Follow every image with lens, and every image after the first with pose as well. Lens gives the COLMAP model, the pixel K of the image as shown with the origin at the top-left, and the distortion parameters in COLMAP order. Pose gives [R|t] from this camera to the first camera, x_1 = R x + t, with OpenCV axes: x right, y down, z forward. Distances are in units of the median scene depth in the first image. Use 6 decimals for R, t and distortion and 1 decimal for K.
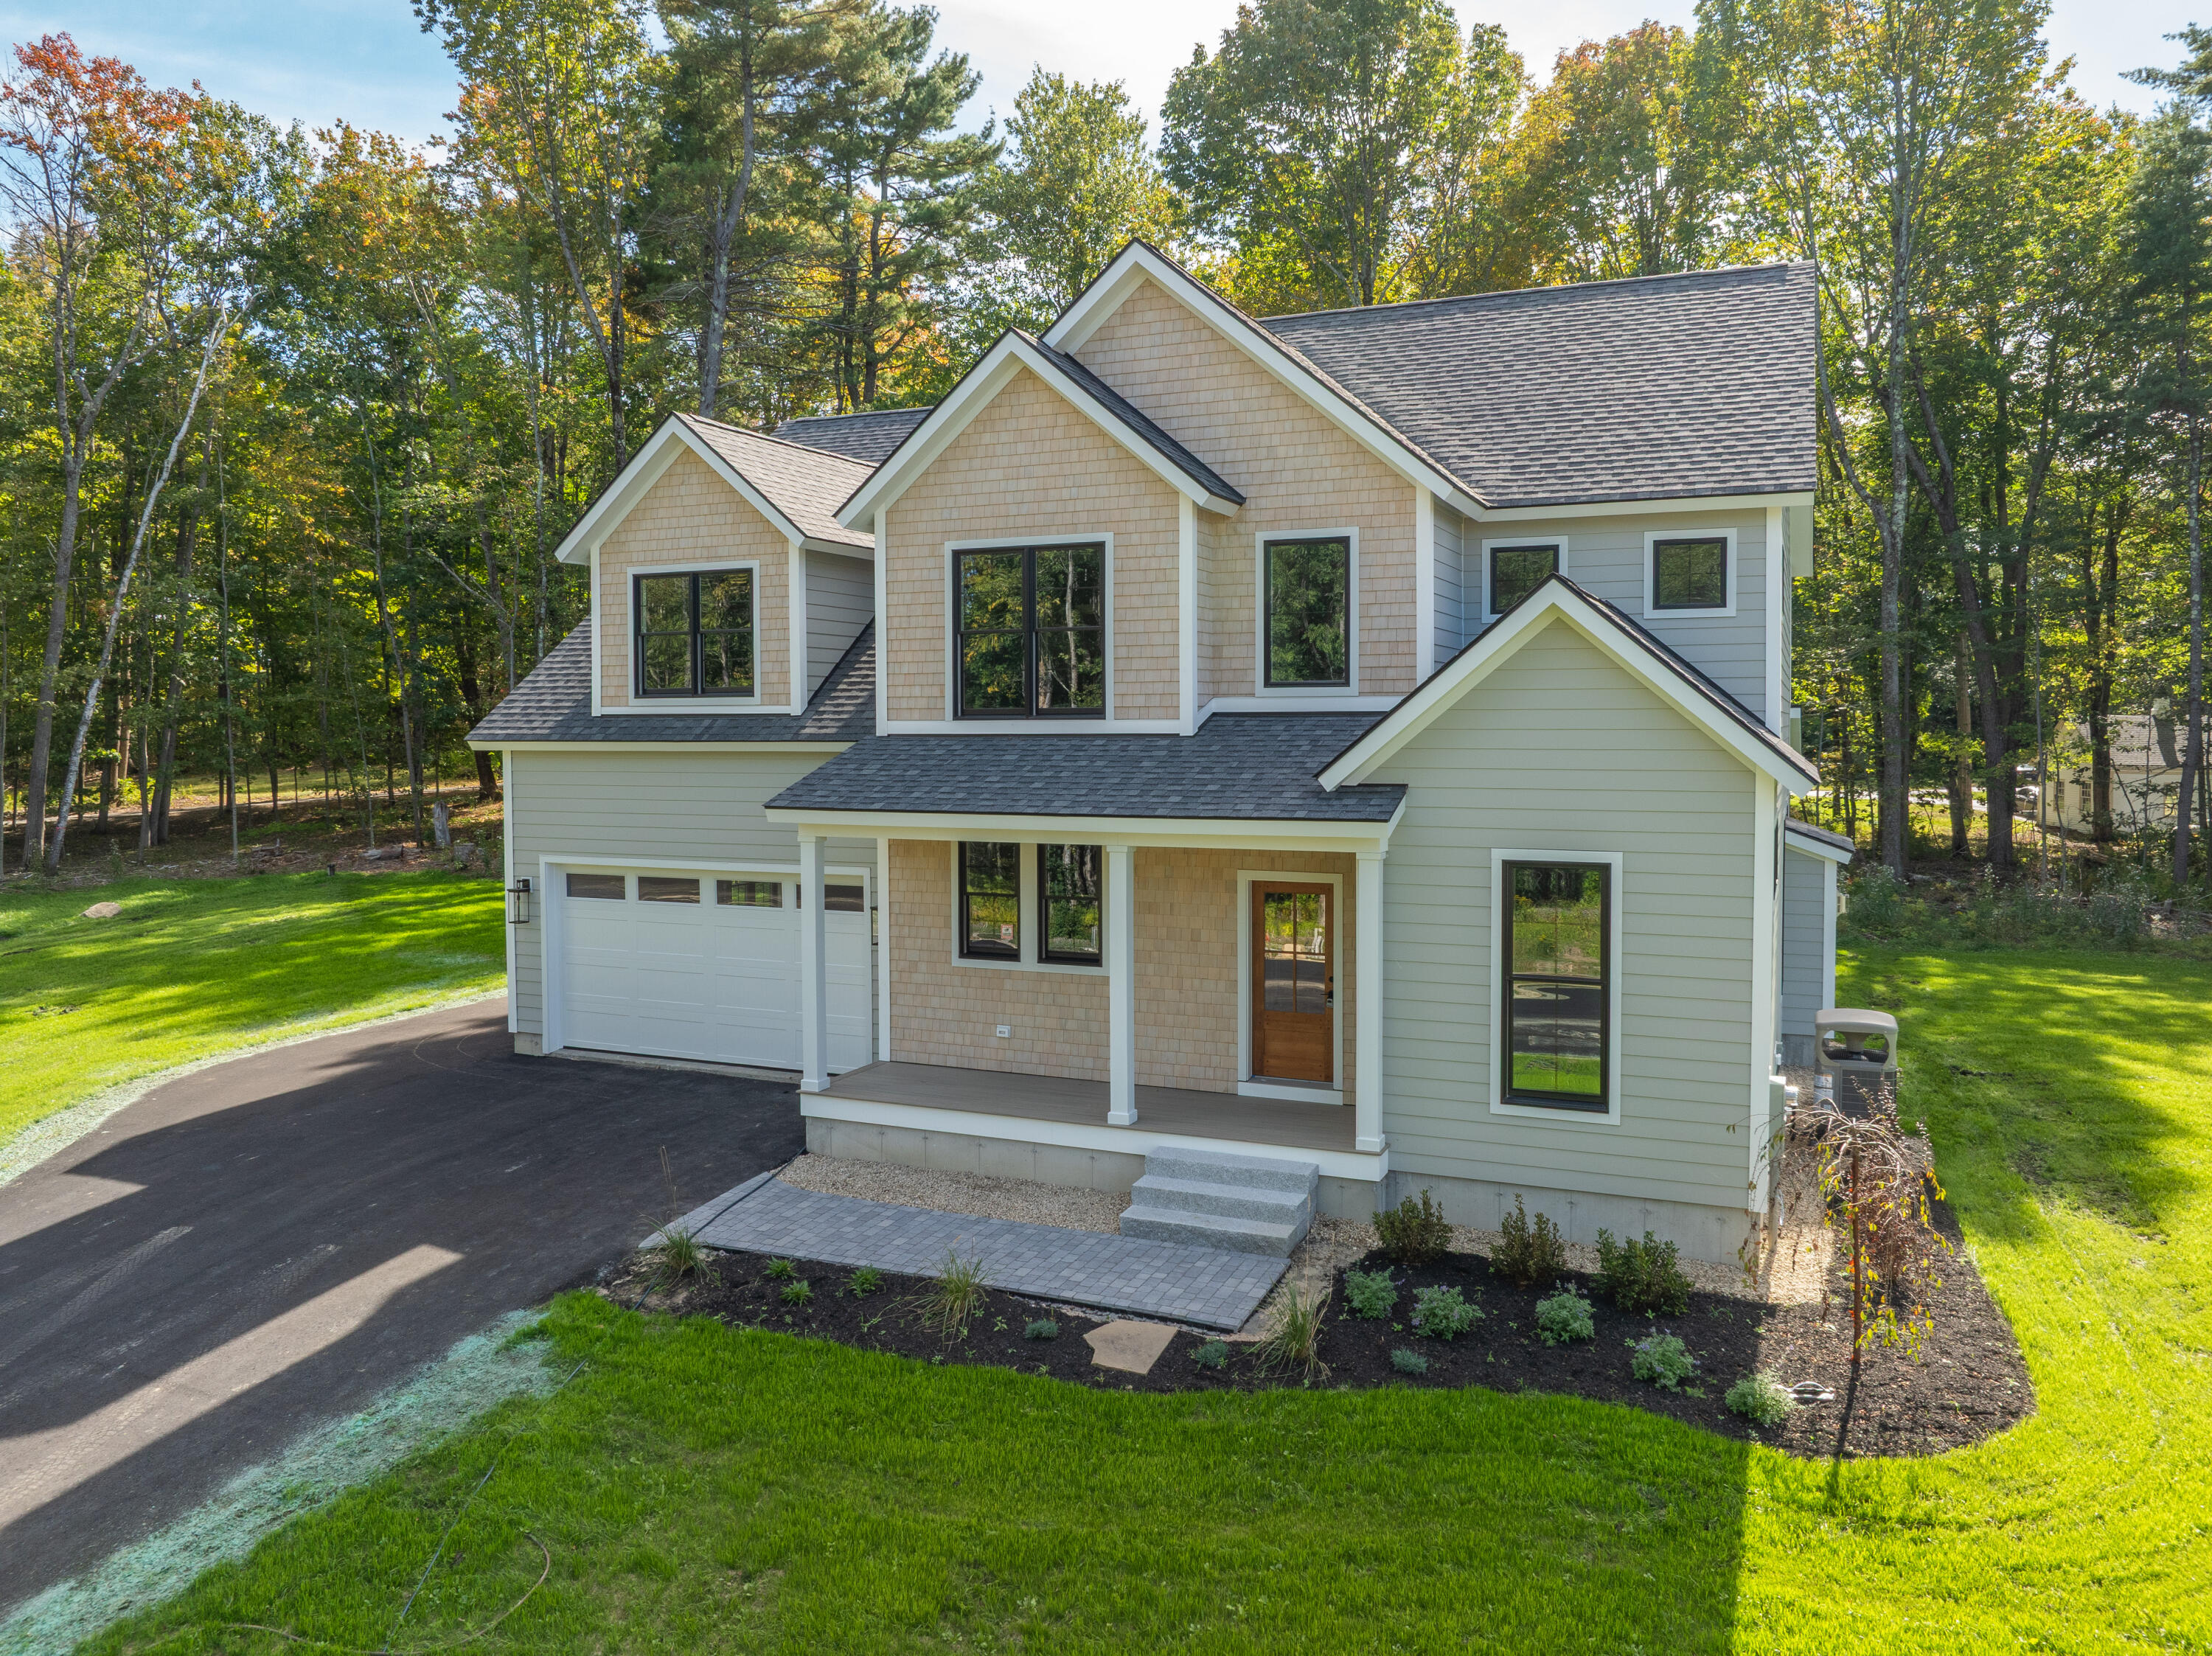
lens RADIAL K [[1614.4, 0, 1106.0], [0, 1614.4, 828.0], [0, 0, 1]] dist [-0.072415, 0.047411]
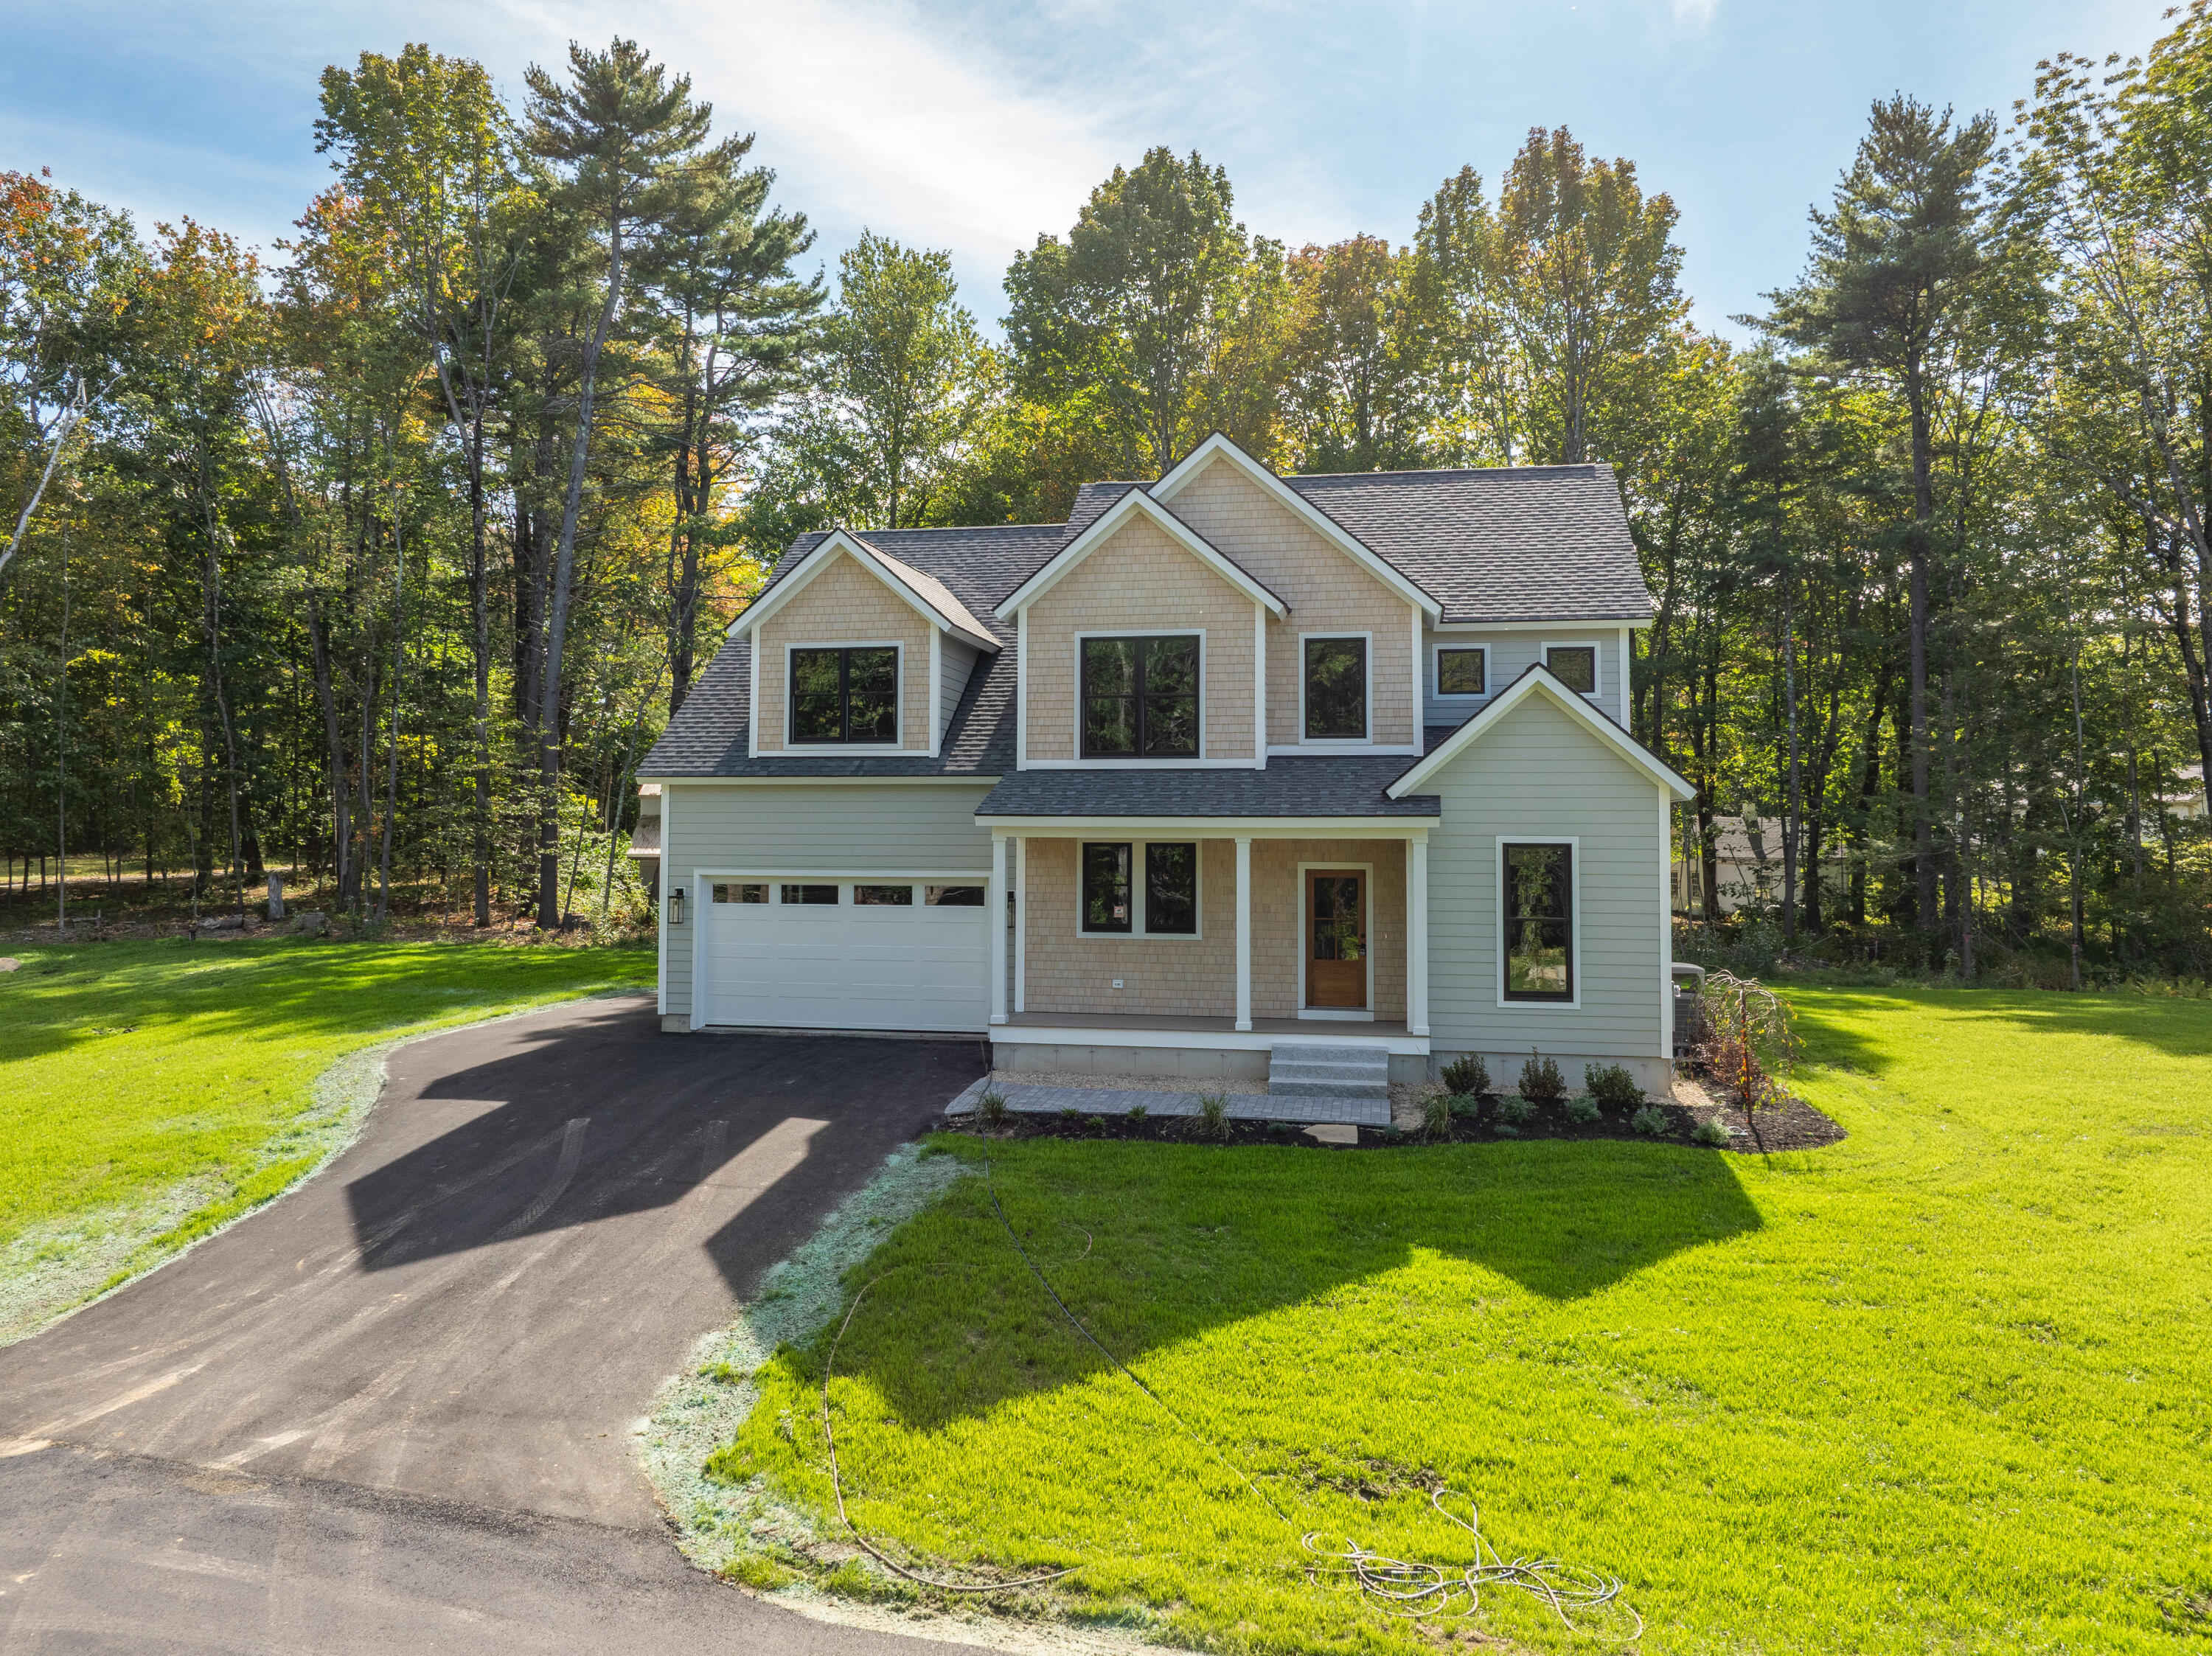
lens RADIAL K [[1614.4, 0, 1106.0], [0, 1614.4, 828.0], [0, 0, 1]] dist [-0.072415, 0.047411]
pose [[0.974095, 0.010270, 0.225905, -0.321499], [0.006114, 0.997407, -0.071705, 0.076324], [-0.226056, 0.071229, 0.971507, -0.290338]]
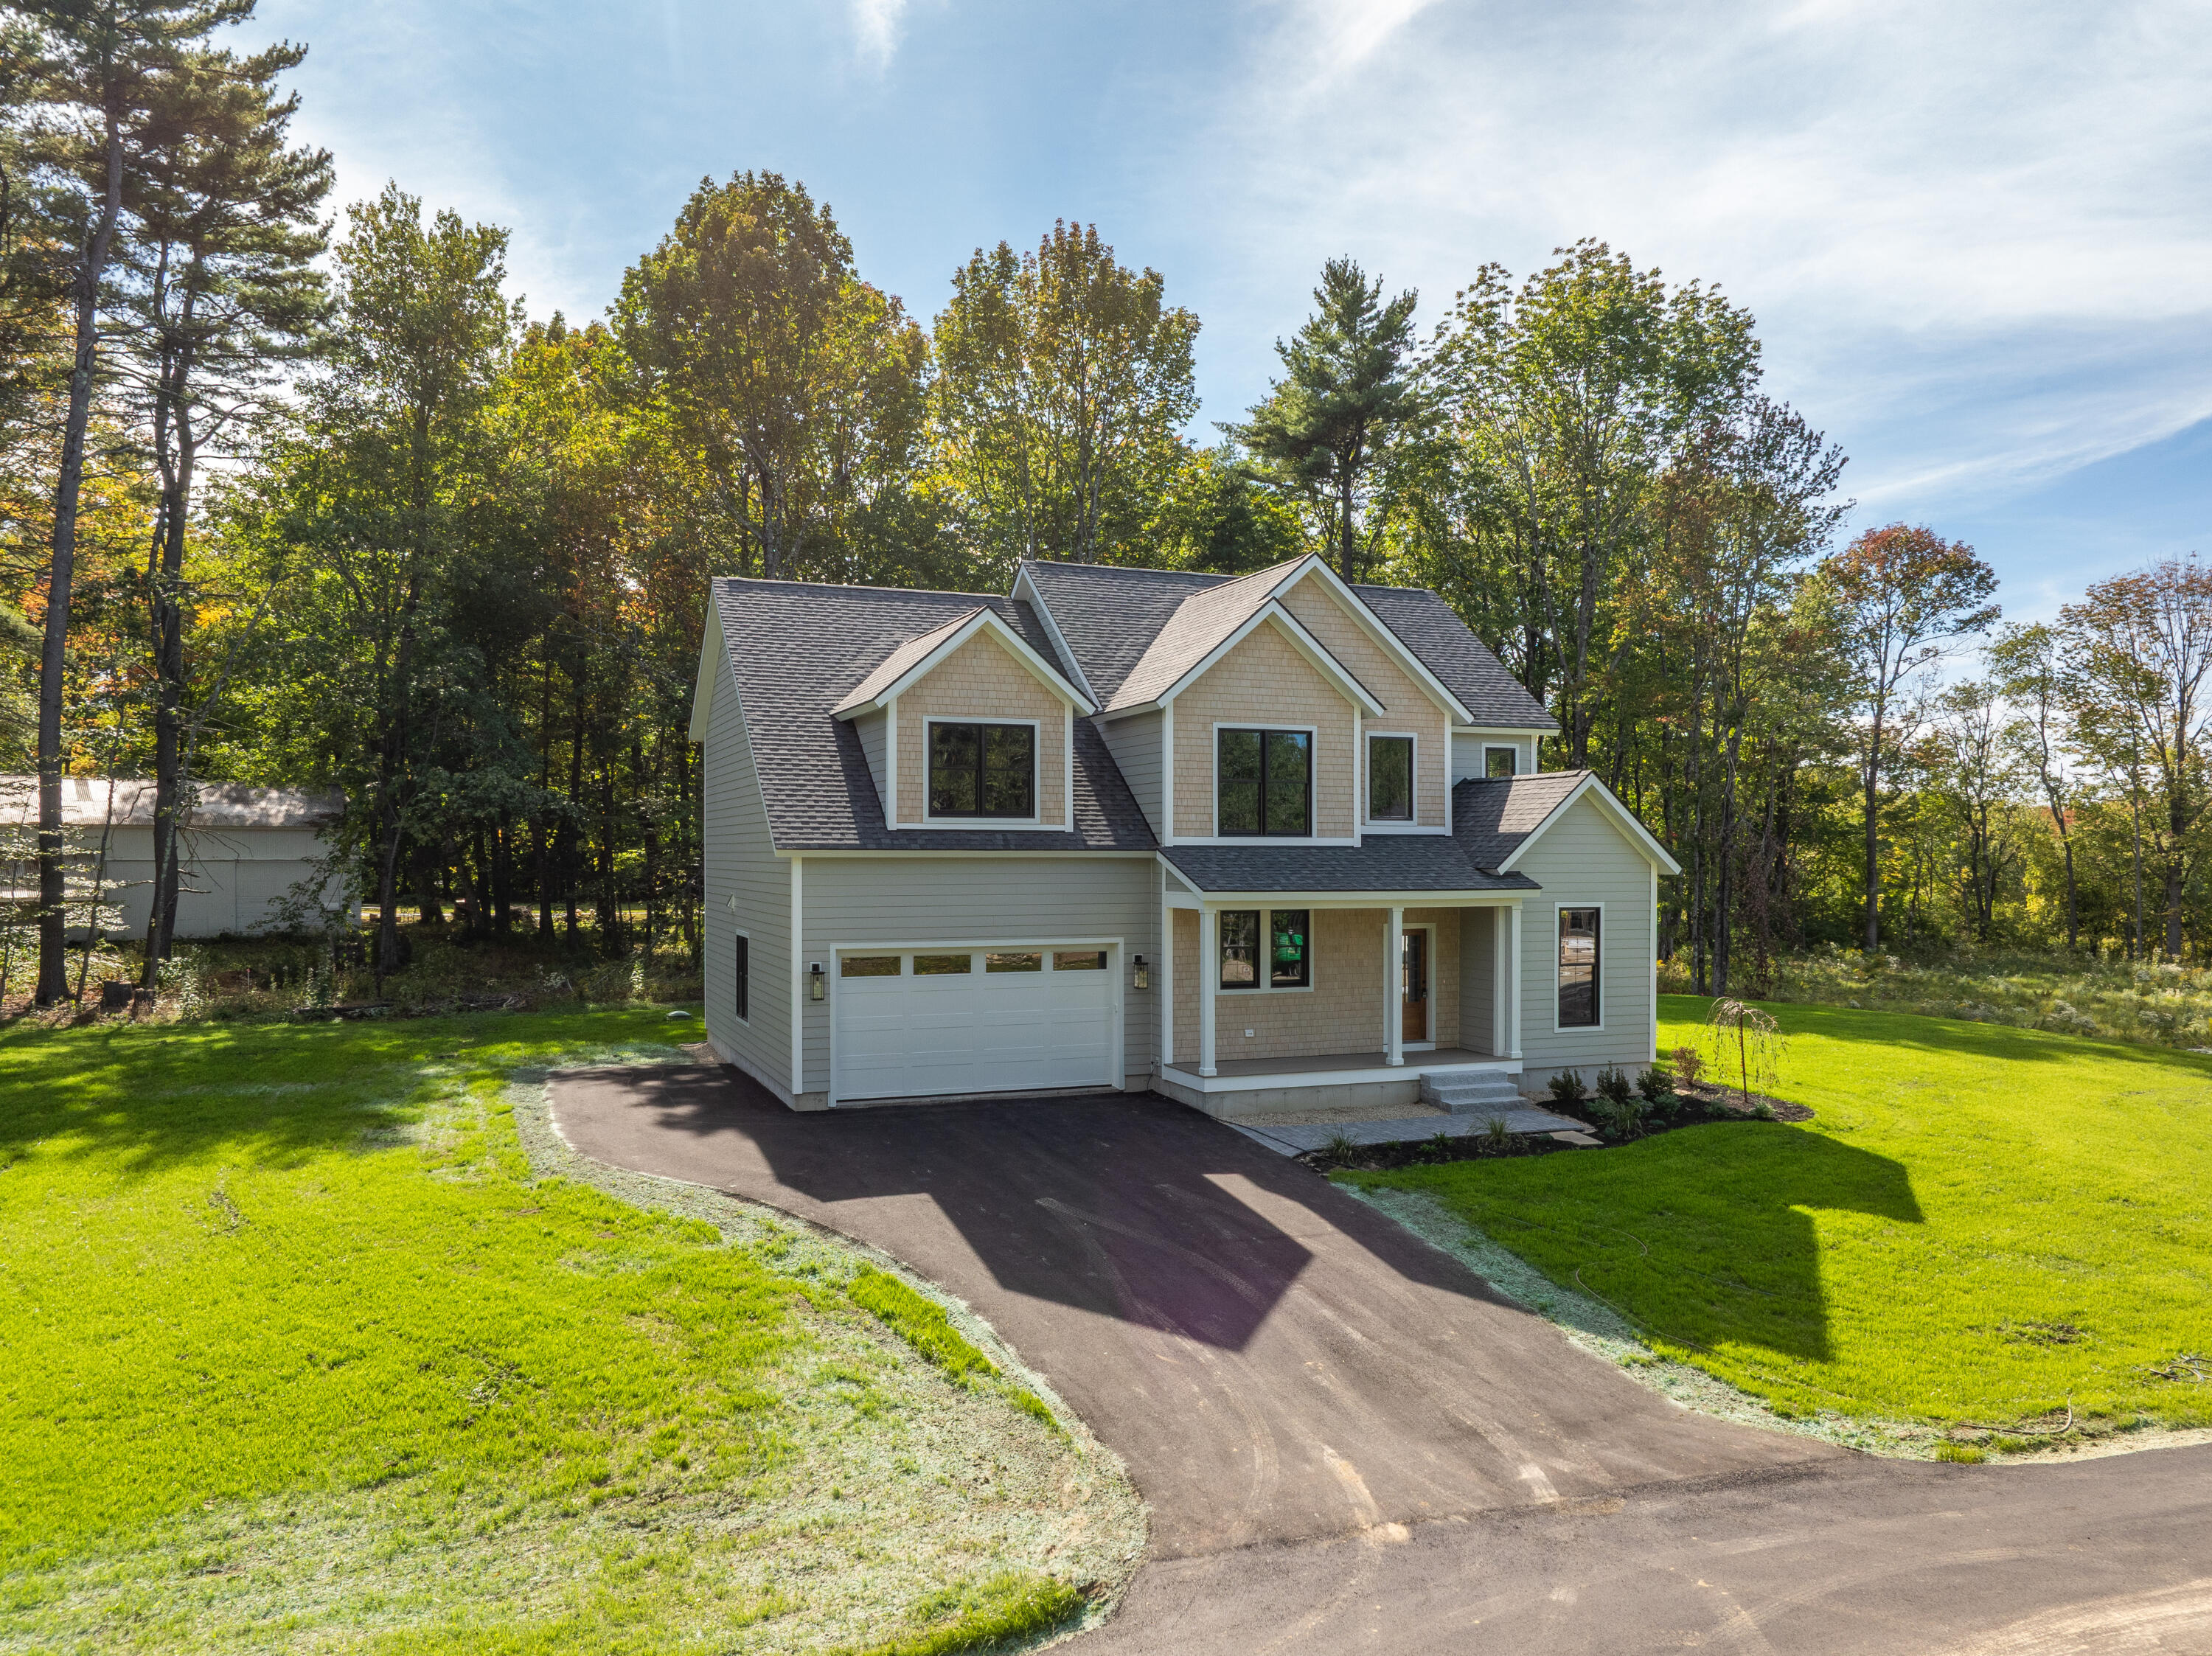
lens RADIAL K [[1645.5, 0, 1111.8], [0, 1645.5, 908.0], [0, 0, 1]] dist [-0.026736, 0.006403]
pose [[0.677546, -0.019328, 0.735226, -1.113272], [0.043342, 0.998967, -0.013680, 0.016233], [-0.734202, 0.041135, 0.677684, 0.000856]]
